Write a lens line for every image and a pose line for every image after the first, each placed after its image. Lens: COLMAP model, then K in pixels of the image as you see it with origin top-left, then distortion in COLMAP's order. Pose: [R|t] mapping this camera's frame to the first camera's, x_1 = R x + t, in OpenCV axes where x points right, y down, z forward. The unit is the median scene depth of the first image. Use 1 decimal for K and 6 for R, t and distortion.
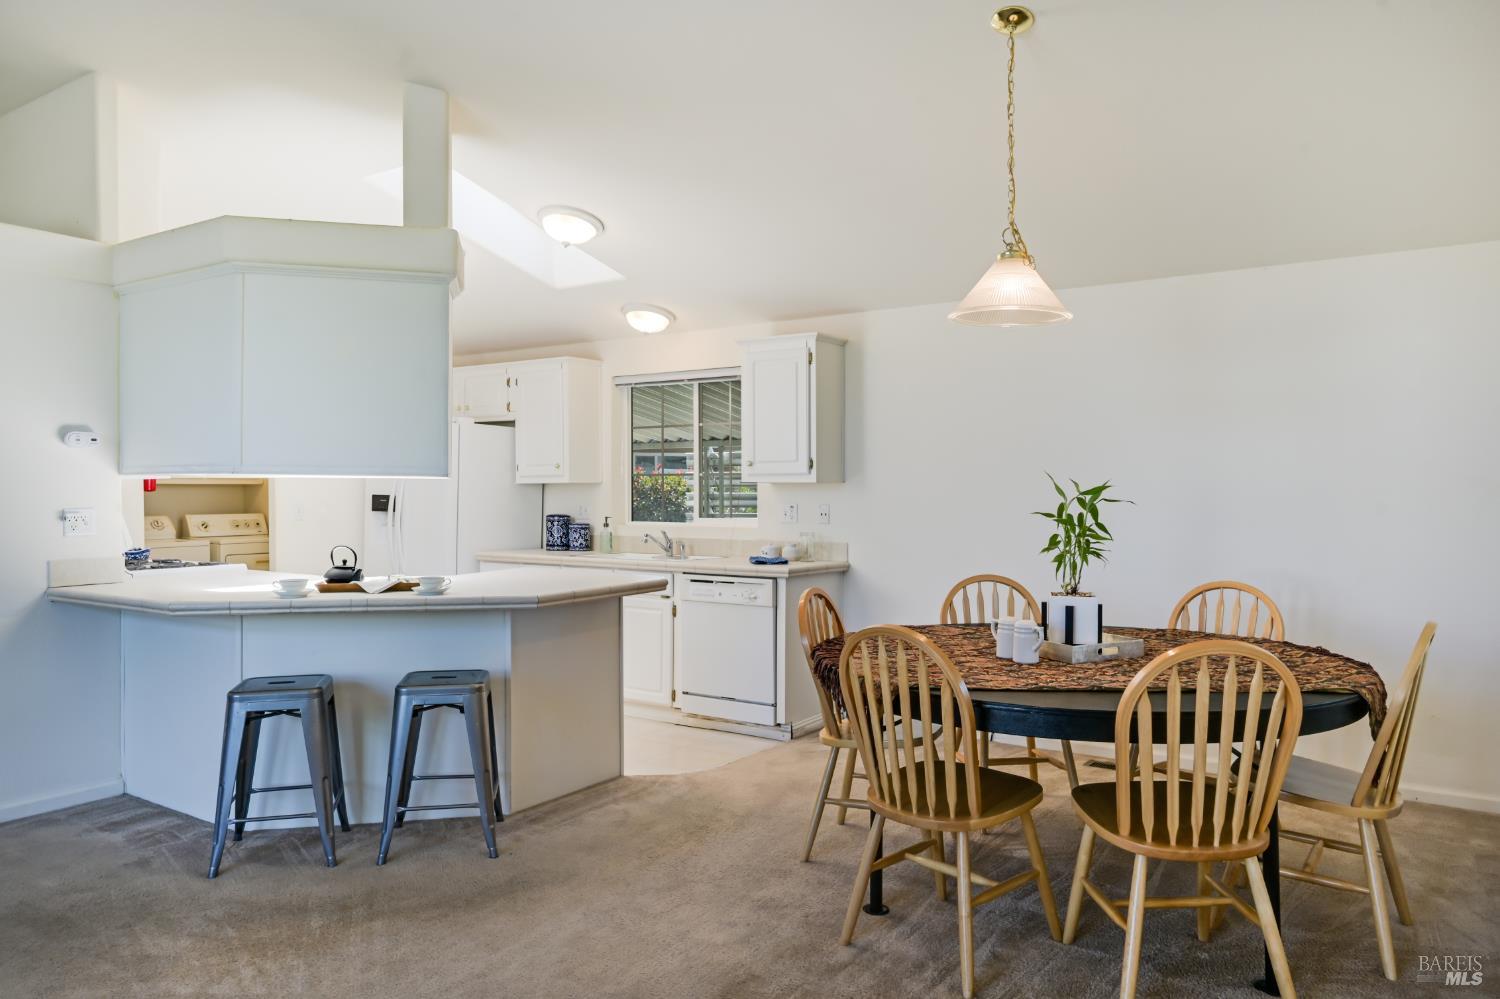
lens RADIAL K [[1034.9, 0, 750.0], [0, 1034.9, 499.5], [0, 0, 1]] dist [0.000986, -0.001597]
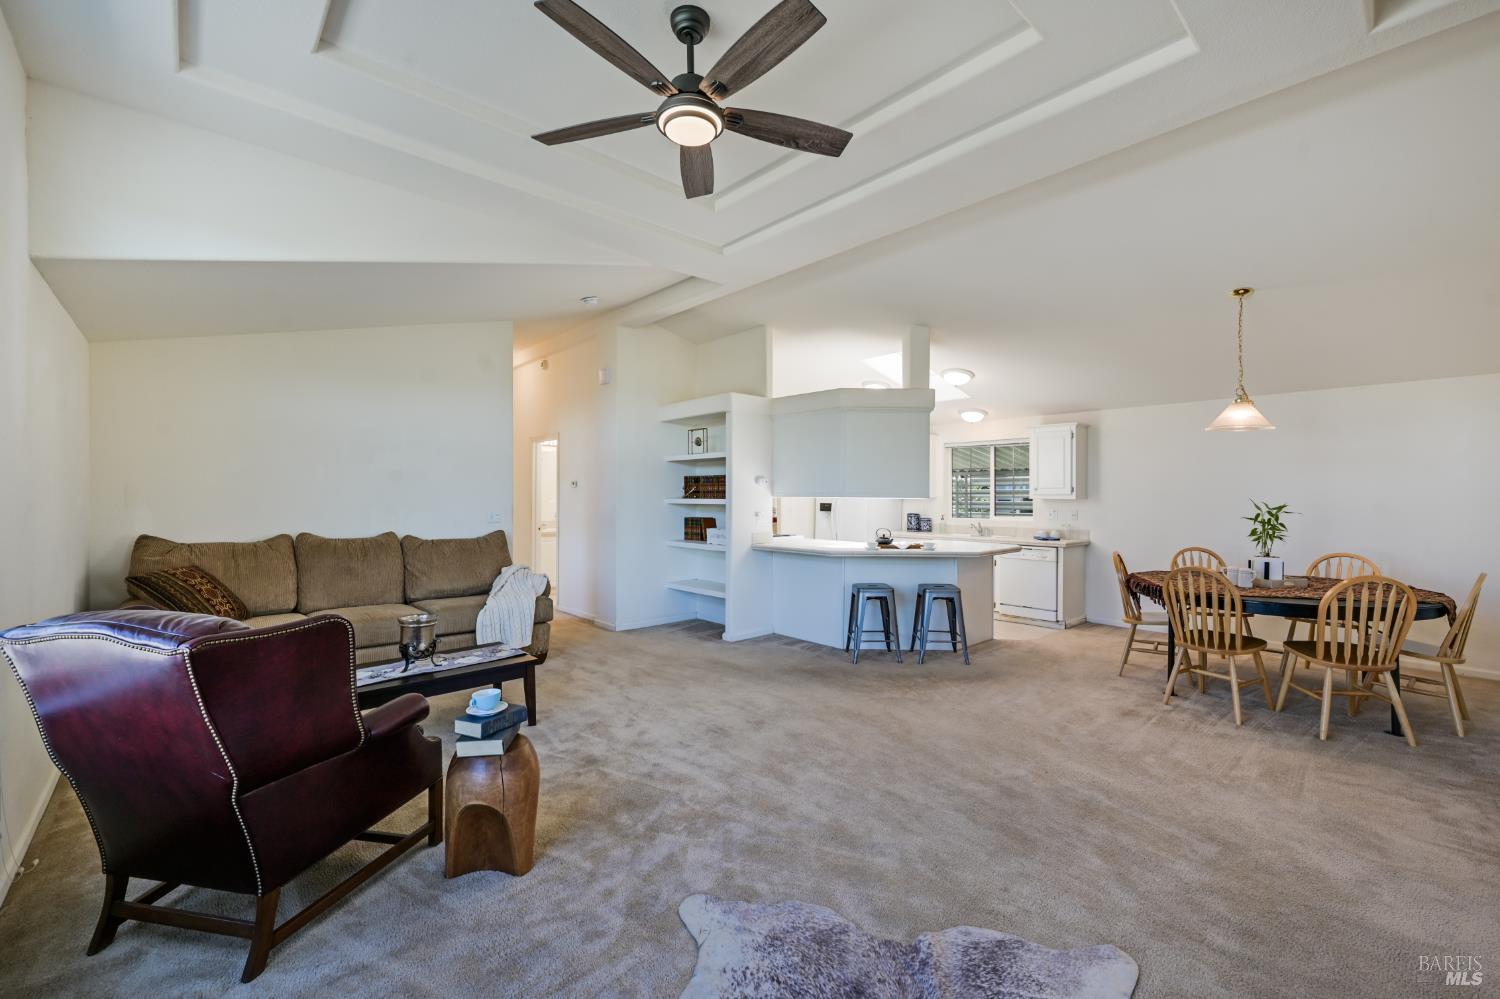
lens RADIAL K [[643.2, 0, 734.0], [0, 643.2, 498.6], [0, 0, 1]] dist [-0.000742, 0.000477]
pose [[0.969395, 0.003125, -0.245487, -0.384353], [-0.003485, 0.999993, -0.001032, -0.020104], [0.245482, 0.001856, 0.969399, -0.494491]]
